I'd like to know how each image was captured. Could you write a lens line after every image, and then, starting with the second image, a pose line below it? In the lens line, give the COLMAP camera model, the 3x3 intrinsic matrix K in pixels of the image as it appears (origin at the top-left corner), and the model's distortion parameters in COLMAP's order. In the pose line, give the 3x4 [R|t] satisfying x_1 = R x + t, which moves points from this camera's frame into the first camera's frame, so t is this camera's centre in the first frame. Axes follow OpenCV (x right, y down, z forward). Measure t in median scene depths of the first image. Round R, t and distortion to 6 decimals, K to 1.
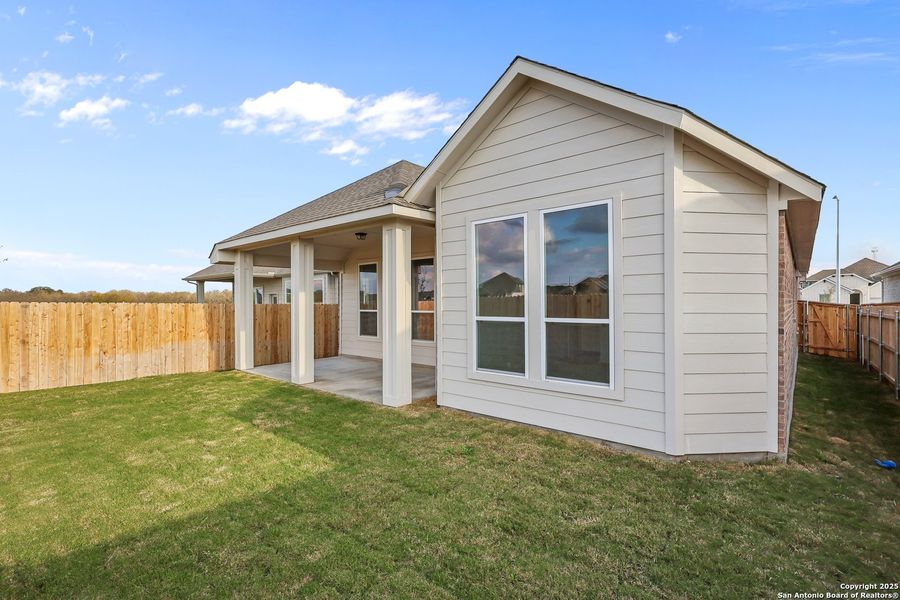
lens RADIAL K [[413.1, 0, 449.8], [0, 413.1, 300.4], [0, 0, 1]] dist [-0.002192, 0.000669]
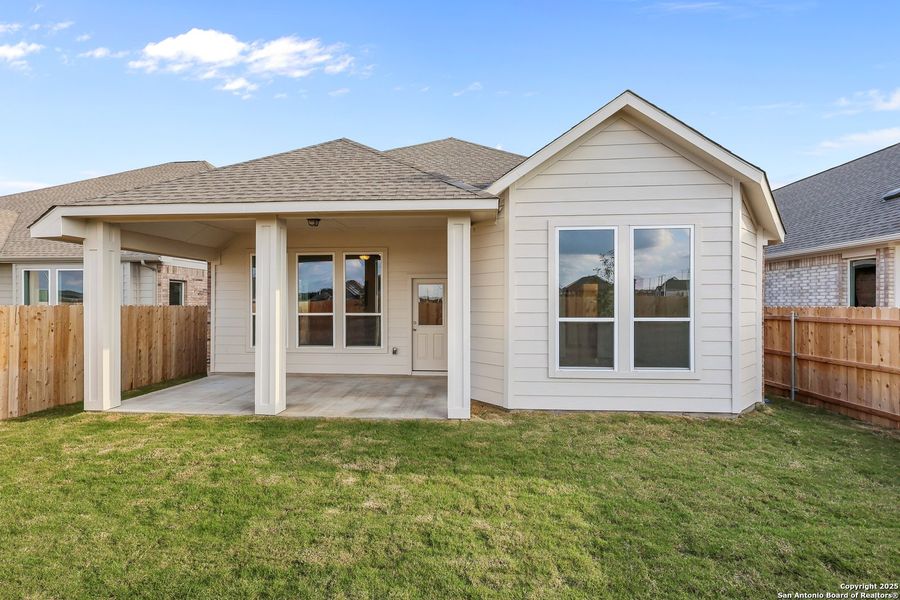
lens RADIAL K [[413.1, 0, 443.3], [0, 413.1, 301.9], [0, 0, 1]] dist [-0.002192, 0.000669]
pose [[0.811940, 0.001953, 0.583738, -0.862628], [-0.004214, 0.999988, 0.002516, -0.003644], [-0.583726, -0.004503, 0.811938, 0.348726]]
